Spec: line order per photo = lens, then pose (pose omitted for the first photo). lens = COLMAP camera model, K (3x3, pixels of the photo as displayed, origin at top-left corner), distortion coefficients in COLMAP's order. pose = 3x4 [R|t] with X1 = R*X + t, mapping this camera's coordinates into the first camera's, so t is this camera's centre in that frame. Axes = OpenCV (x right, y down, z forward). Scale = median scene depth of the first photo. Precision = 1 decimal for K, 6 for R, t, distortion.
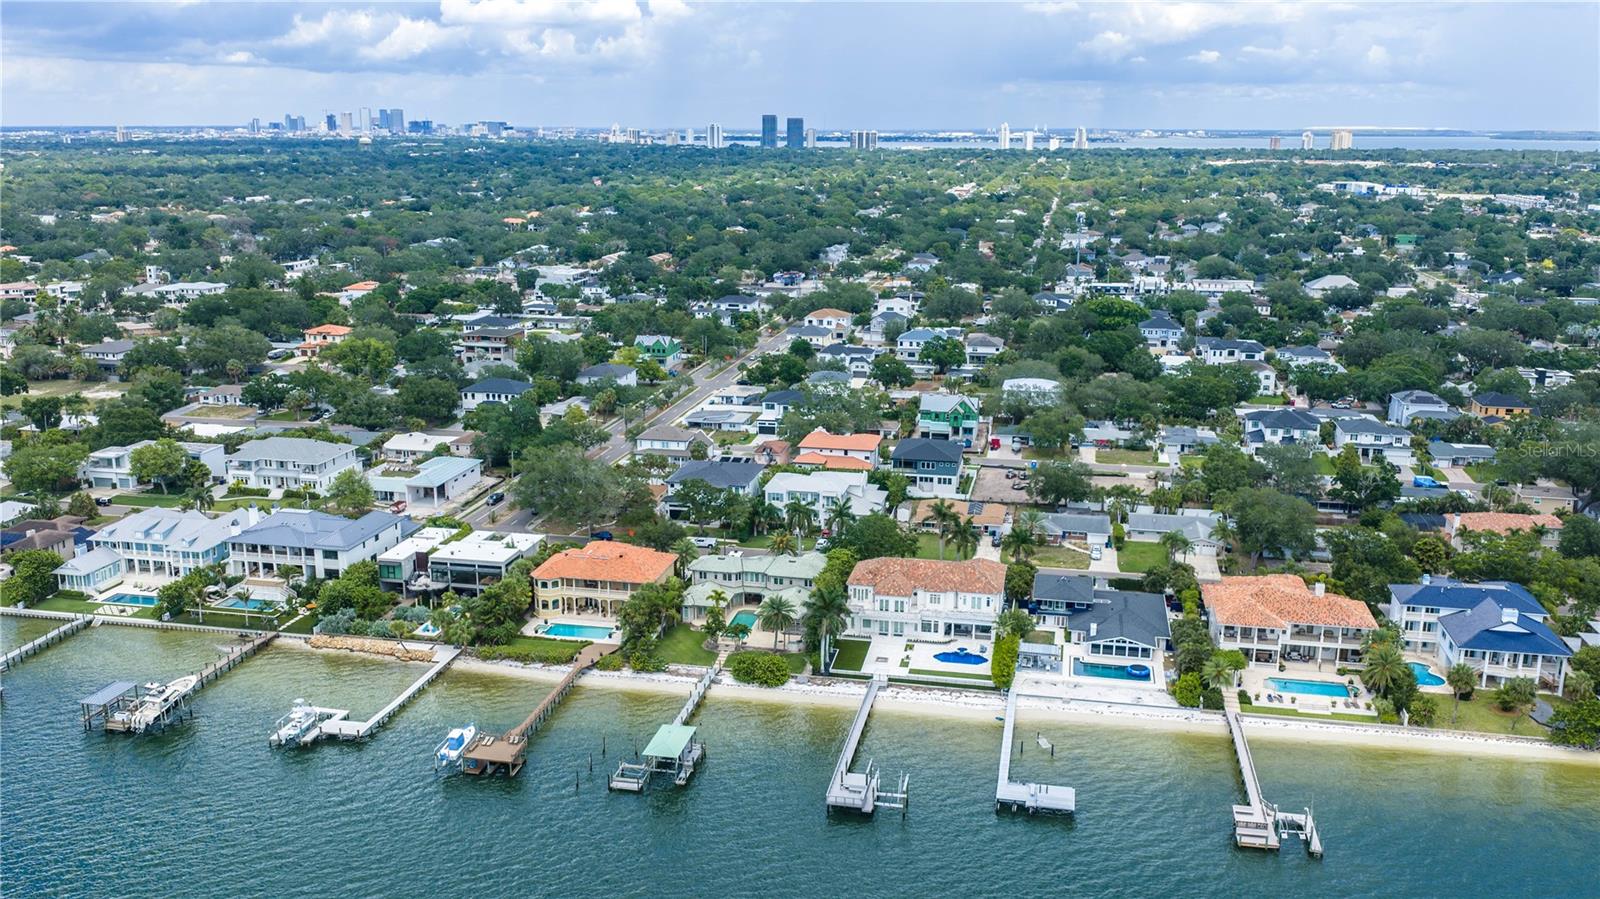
lens RADIAL K [[1323.3, 0, 800.0], [0, 1323.3, 449.5], [0, 0, 1]] dist [0.018749, -0.041759]
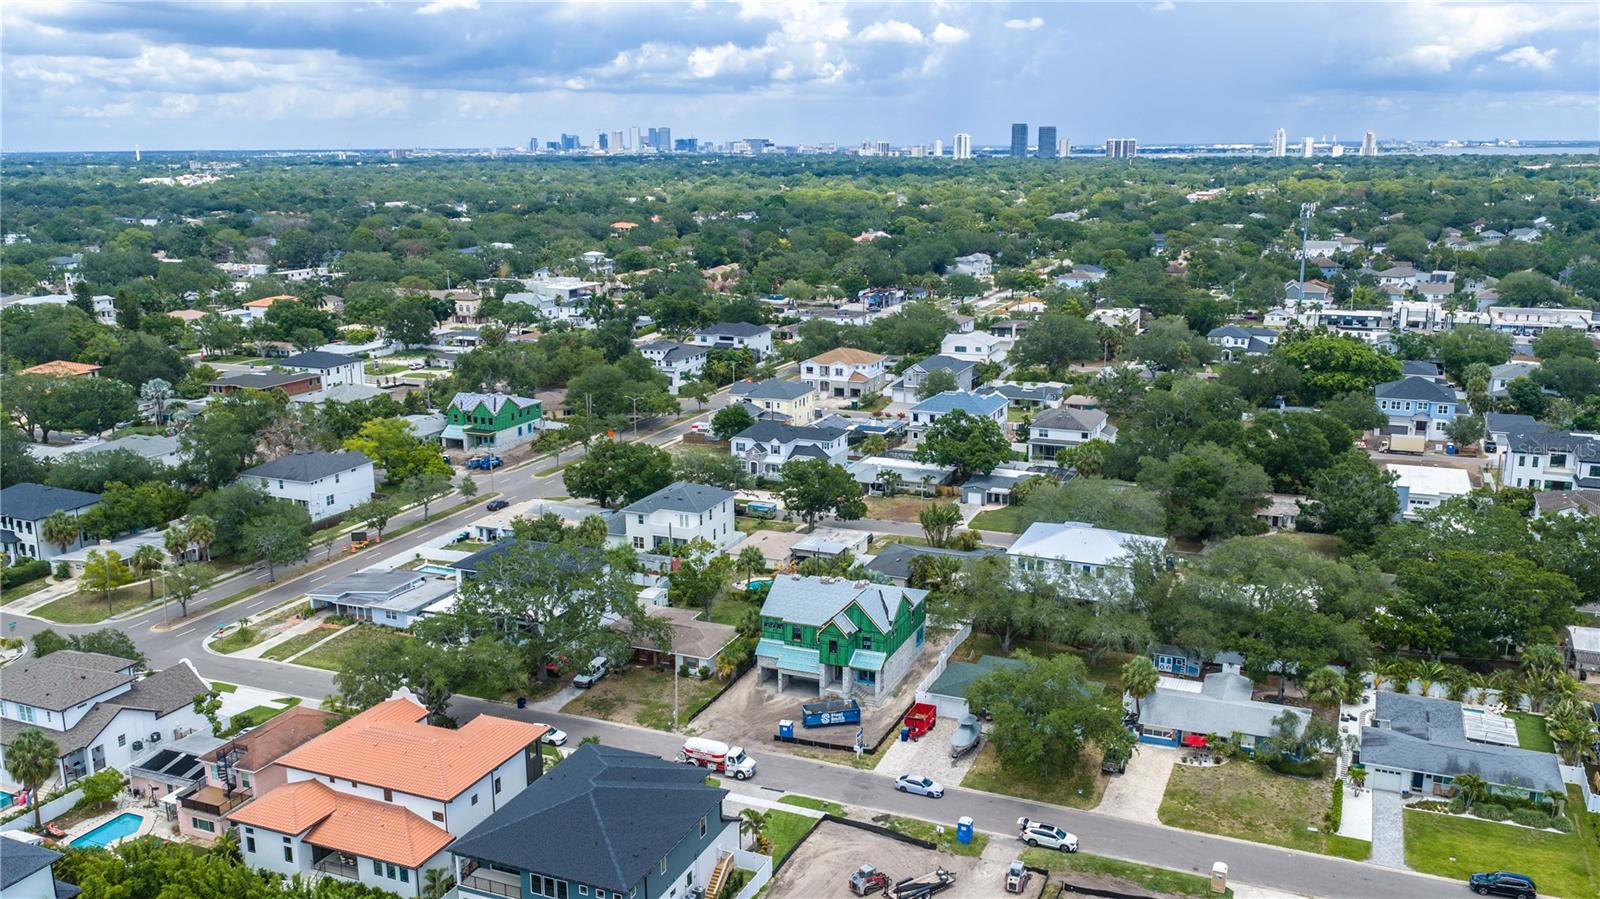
lens RADIAL K [[1323.3, 0, 800.0], [0, 1323.3, 449.5], [0, 0, 1]] dist [0.018749, -0.041759]
pose [[0.980511, 0.033475, -0.193592, 0.095092], [-0.035859, 0.999318, -0.008823, -0.041396], [0.193165, 0.015593, 0.981042, 0.304831]]
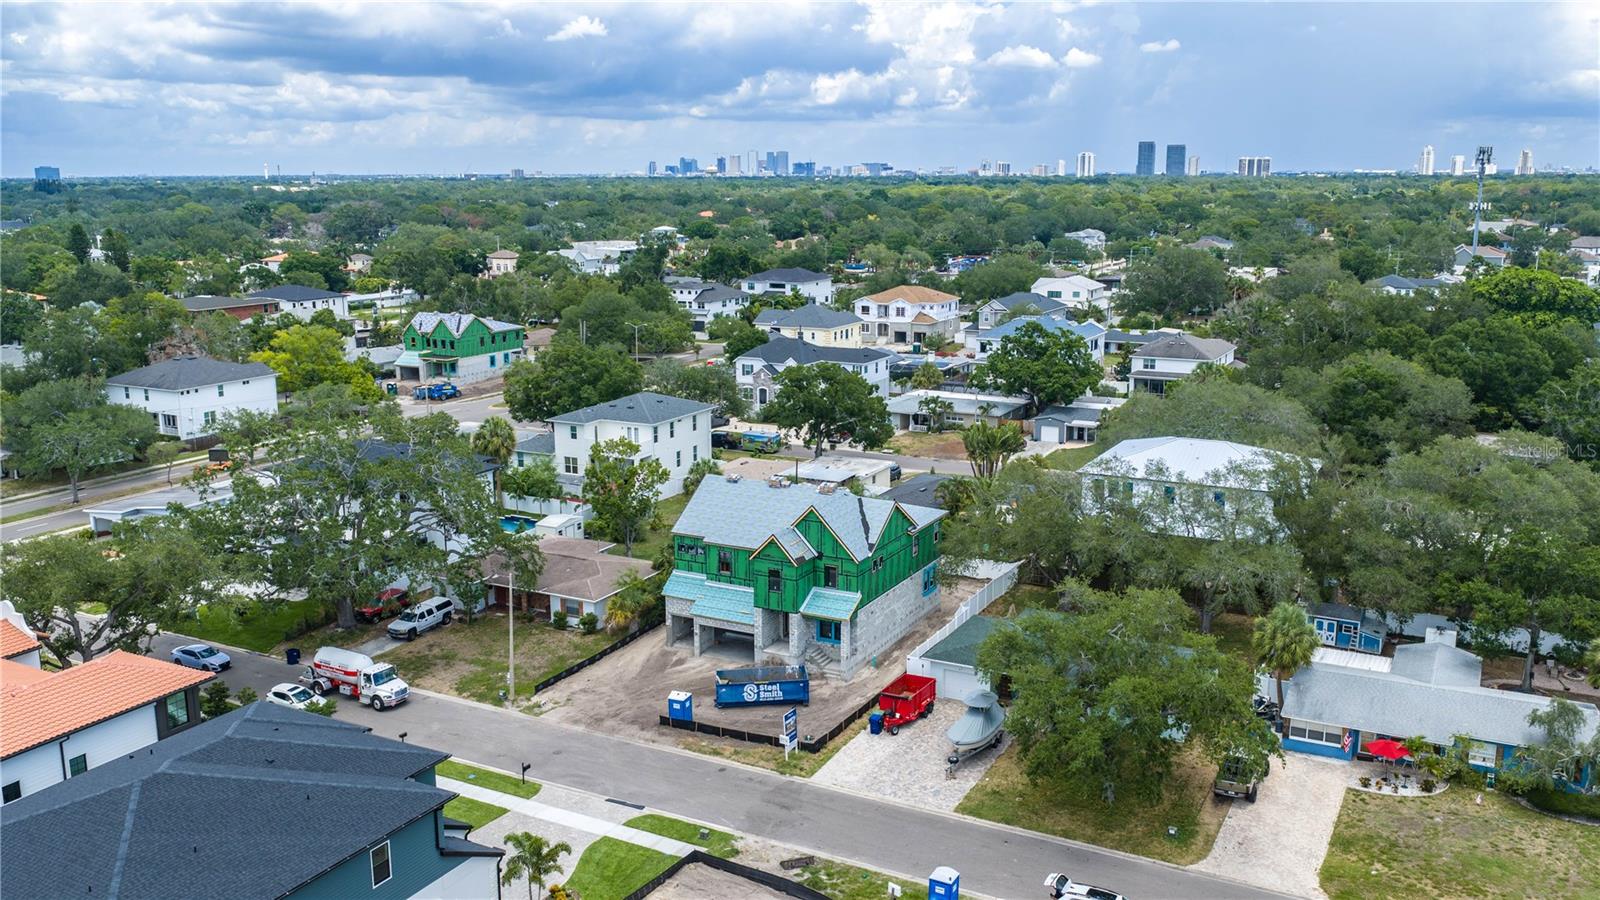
lens RADIAL K [[1343.1, 0, 800.0], [0, 1343.1, 450.0], [0, 0, 1]] dist [0.010110, -0.020940]
pose [[0.959471, 0.048753, -0.277557, 0.099007], [-0.058336, 0.997949, -0.026370, -0.021482], [0.275702, 0.041493, 0.960347, 0.386431]]
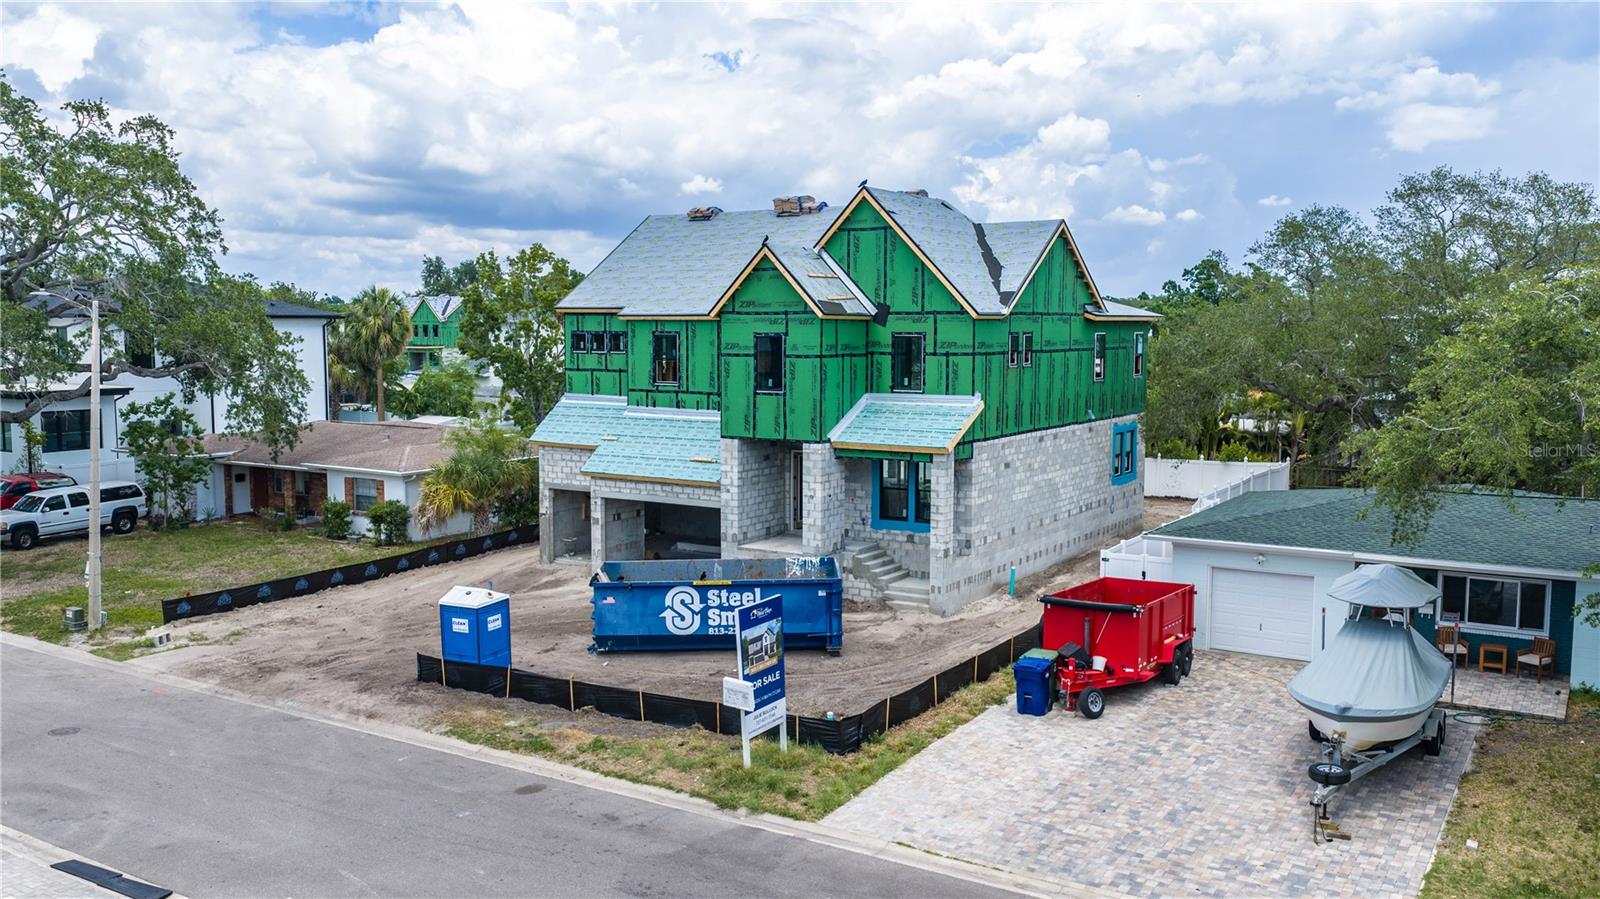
lens RADIAL K [[1331.2, 0, 800.0], [0, 1331.2, 449.5], [0, 0, 1]] dist [-0.000260, -0.003244]
pose [[0.937233, 0.031353, -0.347291, 0.080306], [-0.081058, 0.988256, -0.129533, -0.001755], [0.339152, 0.149554, 0.928768, 0.464785]]
